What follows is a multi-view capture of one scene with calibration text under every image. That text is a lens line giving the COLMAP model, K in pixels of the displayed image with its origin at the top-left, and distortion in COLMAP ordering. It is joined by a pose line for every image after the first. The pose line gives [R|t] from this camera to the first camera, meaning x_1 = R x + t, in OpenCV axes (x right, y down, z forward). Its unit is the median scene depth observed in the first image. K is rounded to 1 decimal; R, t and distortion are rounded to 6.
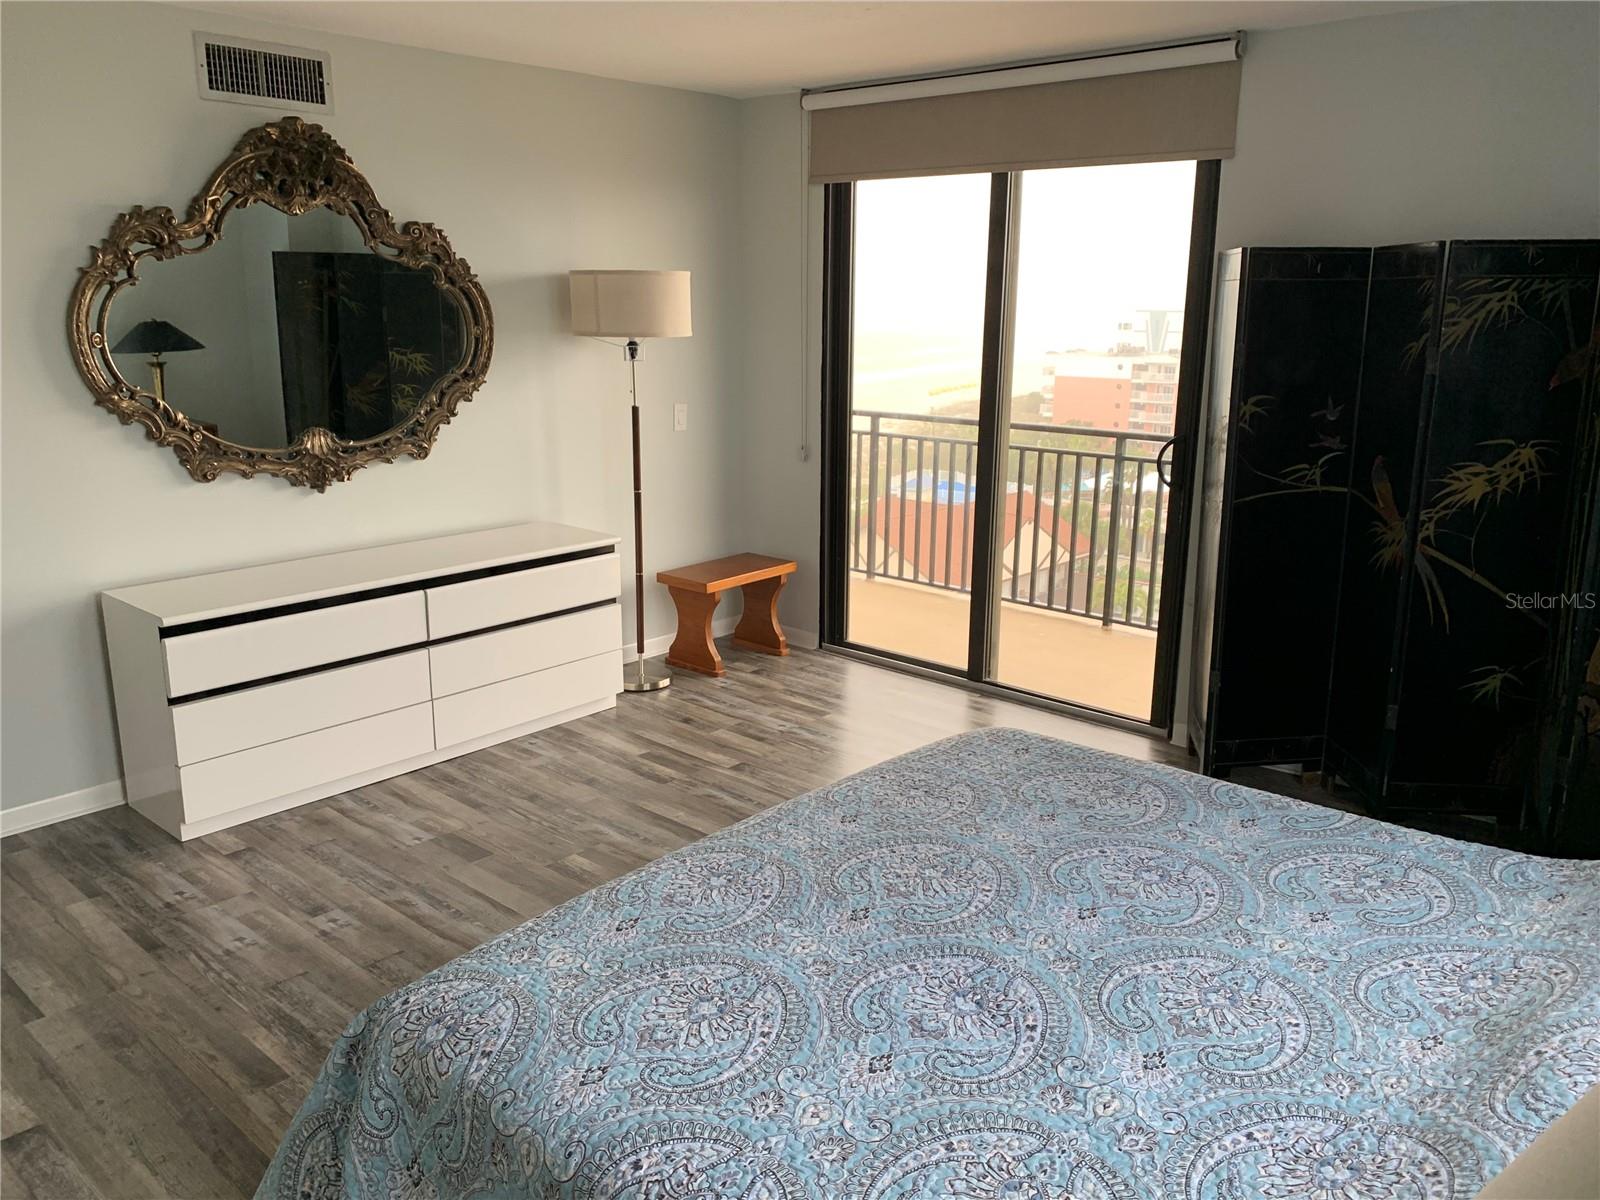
lens RADIAL K [[1212.1, 0, 756.8], [0, 1212.1, 595.4], [0, 0, 1]] dist [-0.008311, -0.058920]
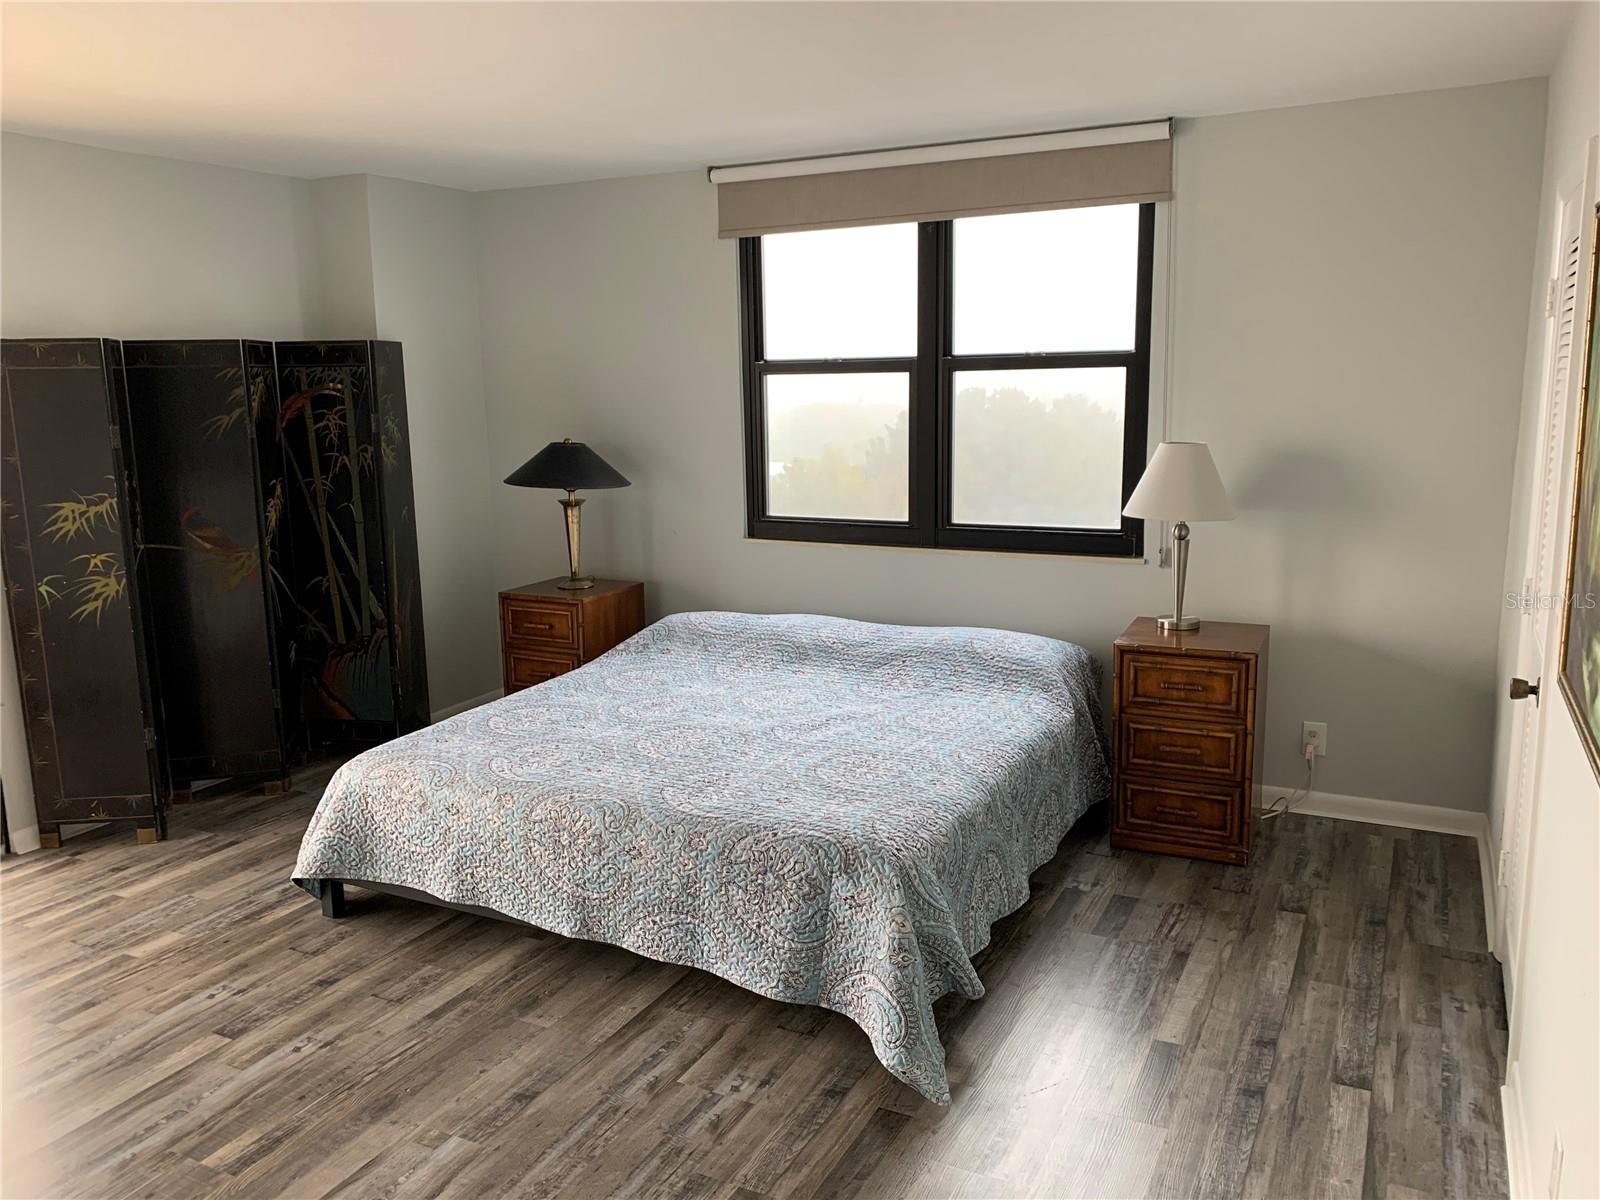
lens RADIAL K [[1222.2, 0, 800.0], [0, 1222.2, 600.0], [0, 0, 1]] dist [0.067767, -0.100274]
pose [[-0.270720, -0.182738, 0.945155, -0.722984], [0.242898, 0.937083, 0.250751, -0.162368], [-0.931510, 0.297460, -0.209300, 0.590277]]
